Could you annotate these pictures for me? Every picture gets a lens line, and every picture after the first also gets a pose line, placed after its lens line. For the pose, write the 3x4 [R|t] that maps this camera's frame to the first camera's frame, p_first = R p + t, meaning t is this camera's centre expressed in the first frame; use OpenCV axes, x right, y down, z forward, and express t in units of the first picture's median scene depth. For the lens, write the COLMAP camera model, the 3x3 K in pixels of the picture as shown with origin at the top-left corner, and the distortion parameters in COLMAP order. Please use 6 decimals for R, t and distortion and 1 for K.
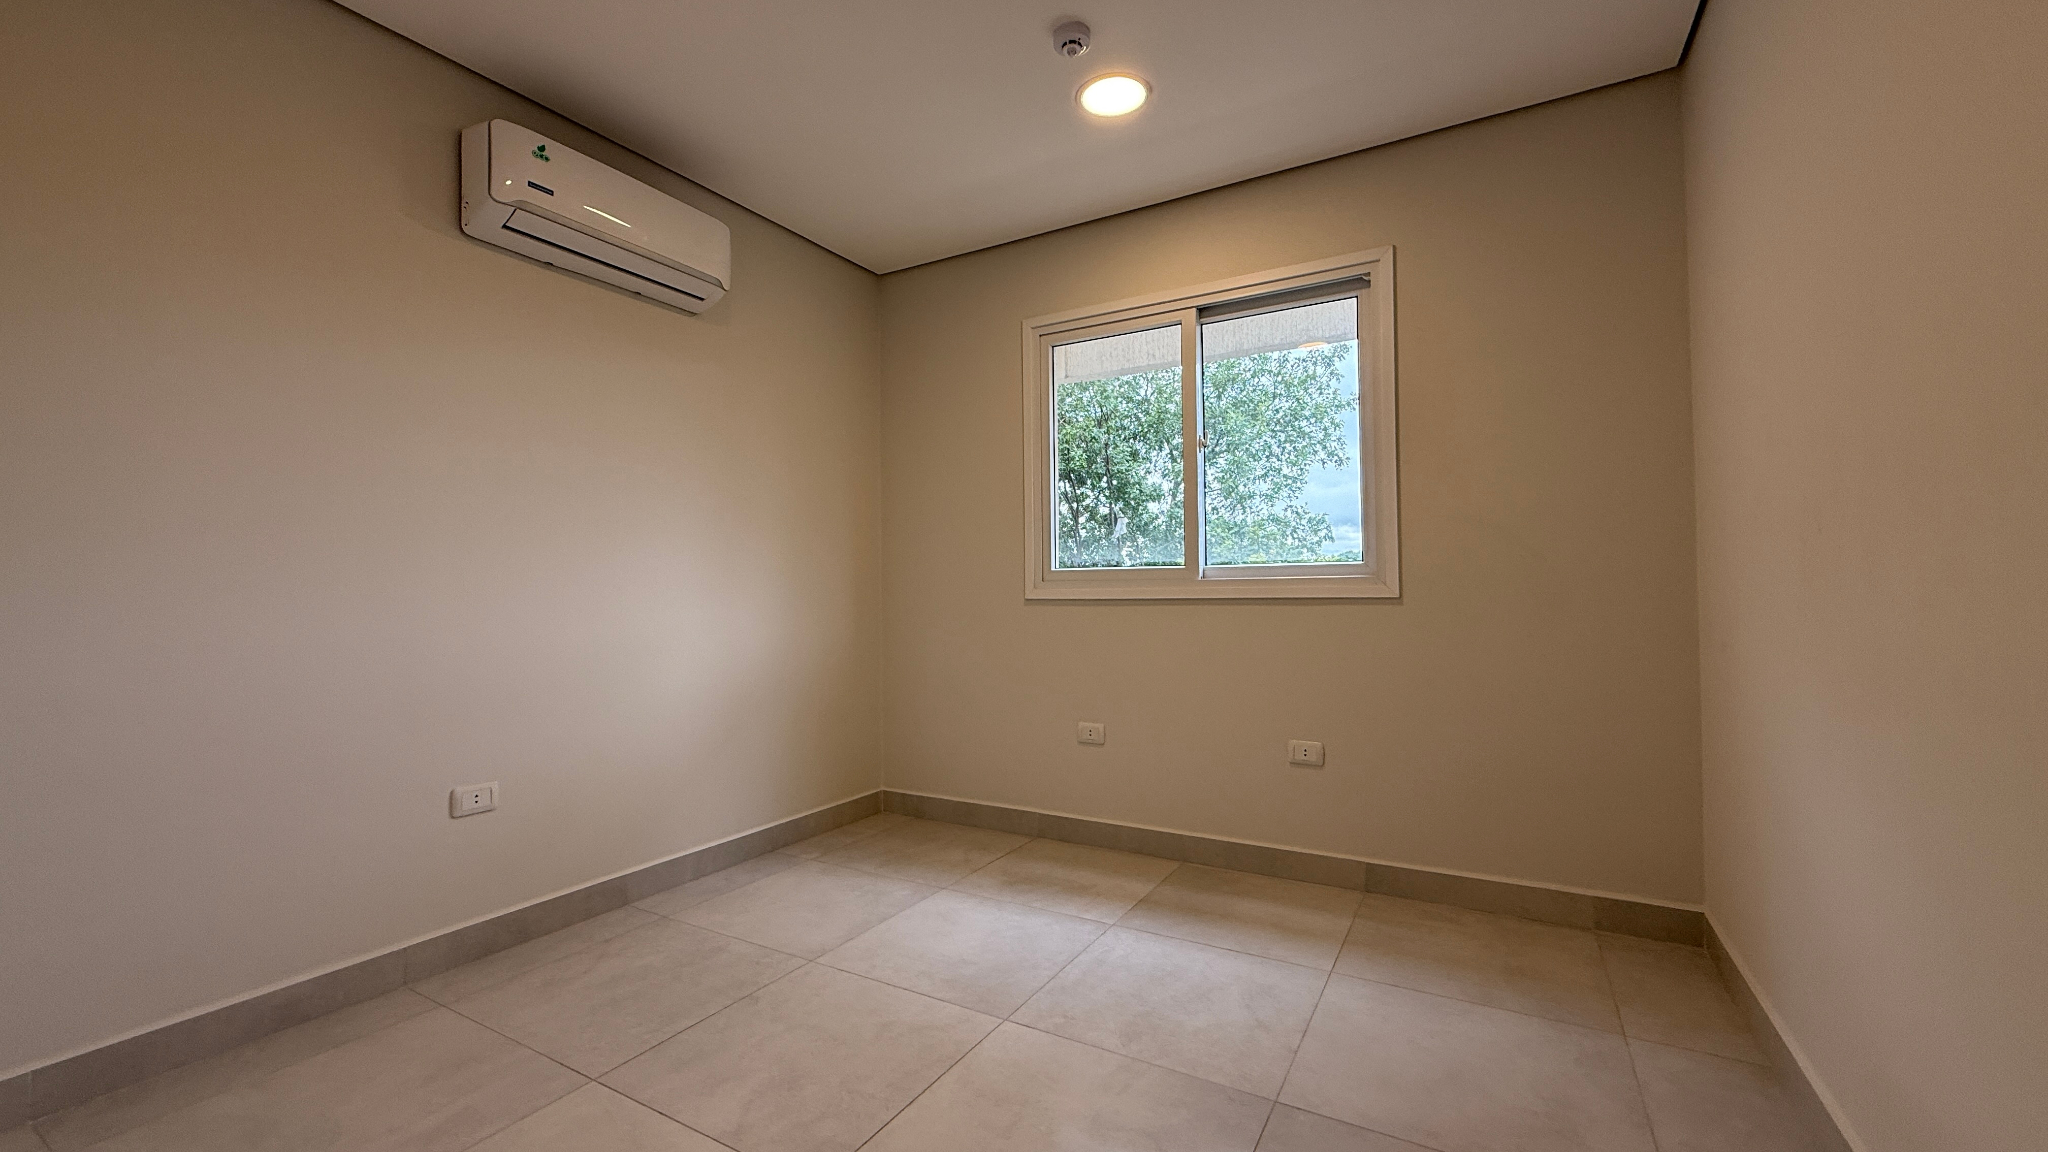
lens RADIAL K [[815.1, 0, 1018.8], [0, 815.1, 574.1], [0, 0, 1]] dist [-0.000447, -0.000202]
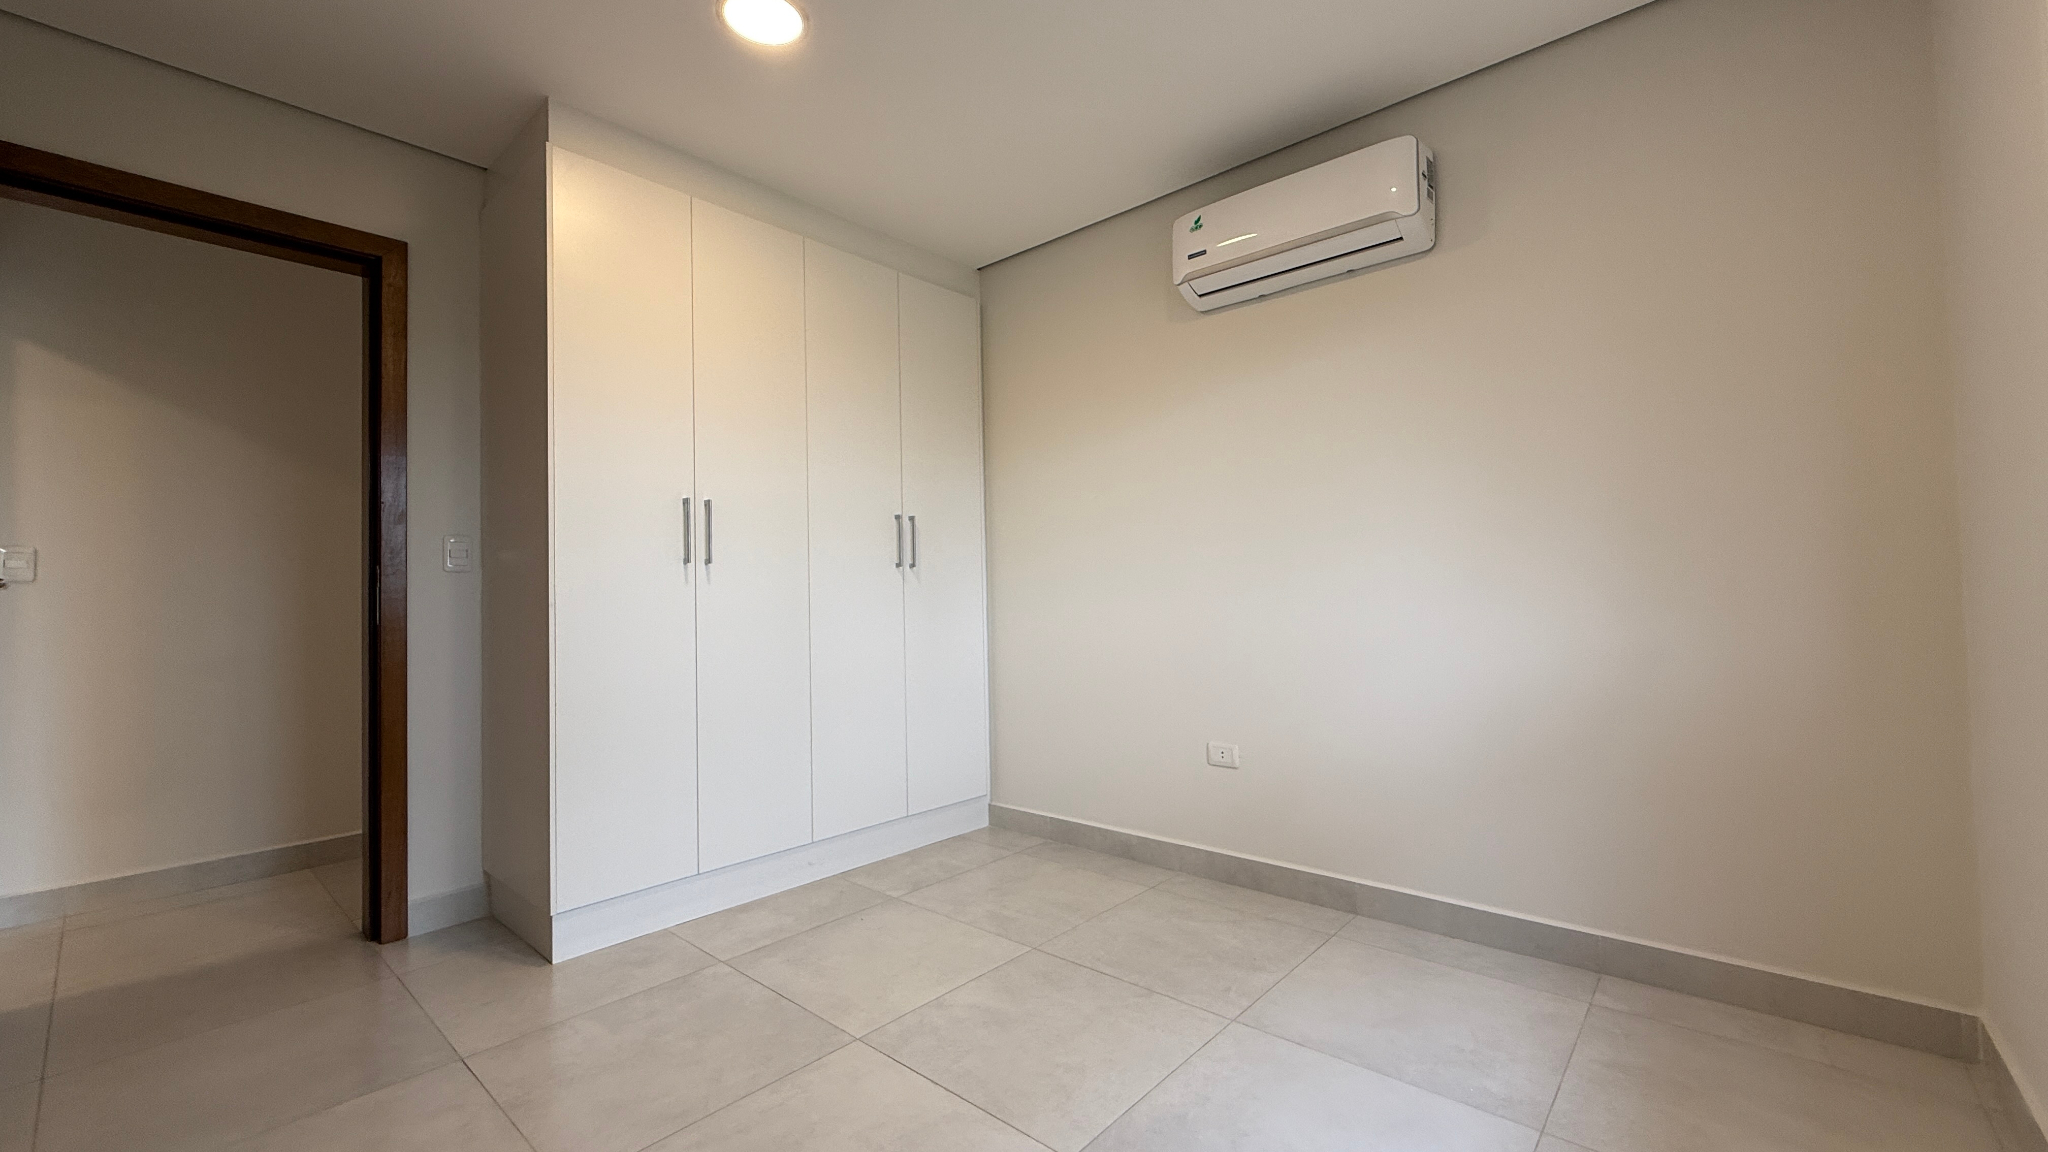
lens RADIAL K [[815.1, 0, 1018.8], [0, 815.1, 574.1], [0, 0, 1]] dist [-0.000447, -0.000202]
pose [[-0.197191, -0.012480, -0.980286, 0.618674], [0.042690, 0.998861, -0.021304, 0.010268], [0.979435, -0.046049, -0.196434, 0.931333]]
